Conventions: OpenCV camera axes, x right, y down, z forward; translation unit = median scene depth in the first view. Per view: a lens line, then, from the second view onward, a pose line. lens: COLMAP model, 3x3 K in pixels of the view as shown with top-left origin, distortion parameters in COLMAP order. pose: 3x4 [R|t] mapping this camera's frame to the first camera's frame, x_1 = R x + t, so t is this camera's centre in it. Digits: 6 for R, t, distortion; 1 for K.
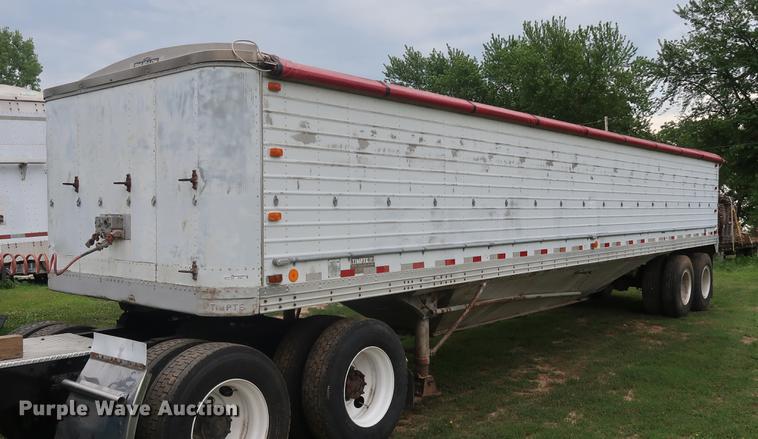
lens RADIAL K [[686.4, 0, 365.6], [0, 686.4, 230.6], [0, 0, 1]] dist [-0.037567, 0.000000]
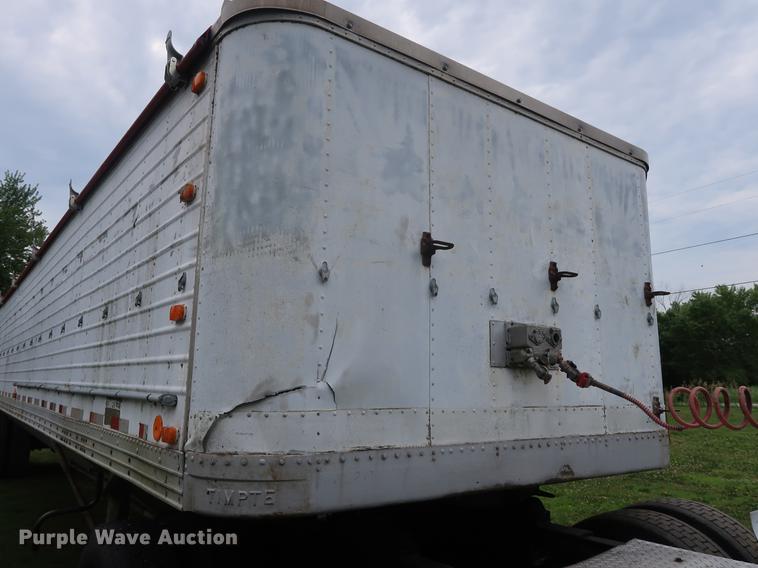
lens RADIAL K [[587.9, 0, 373.9], [0, 587.9, 283.2], [0, 0, 1]] dist [-0.027283, 0.000637]
pose [[0.244479, 0.174873, 0.953755, -0.941176], [0.017698, 0.982635, -0.184705, 0.032515], [-0.969493, 0.062036, 0.237138, 1.095036]]
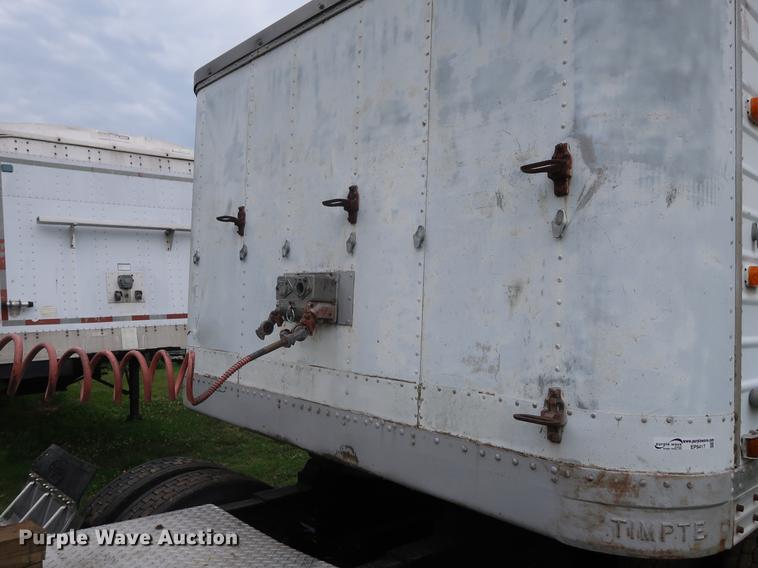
lens RADIAL K [[587.9, 0, 380.5], [0, 587.9, 282.0], [0, 0, 1]] dist [-0.027283, 0.000637]
pose [[0.990035, 0.027400, -0.138133, -0.287121], [-0.037636, 0.996692, -0.072037, 0.012487], [0.135703, 0.076518, 0.987790, 0.643463]]
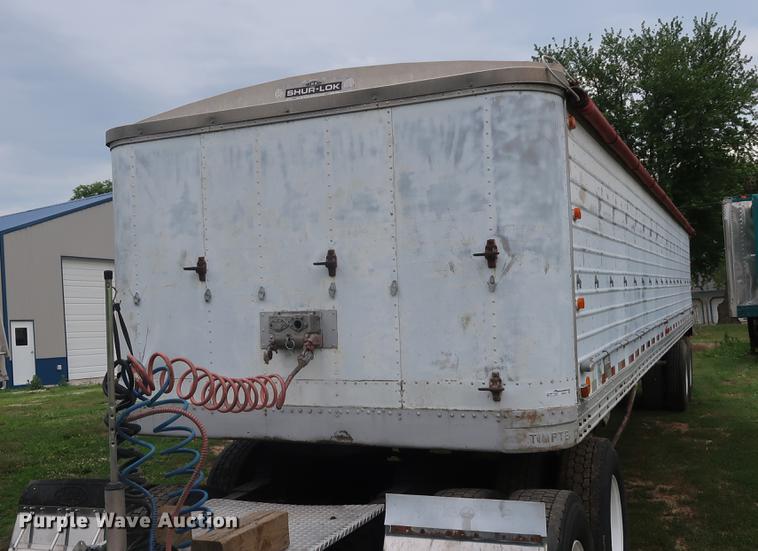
lens RADIAL K [[825.2, 0, 345.9], [0, 825.2, 286.4], [0, 0, 1]] dist [-0.031597, 0.000000]
pose [[0.966374, -0.032244, 0.255109, -0.573279], [0.044871, 0.998031, -0.043832, -0.011693], [-0.253193, 0.053805, 0.965918, 0.230699]]
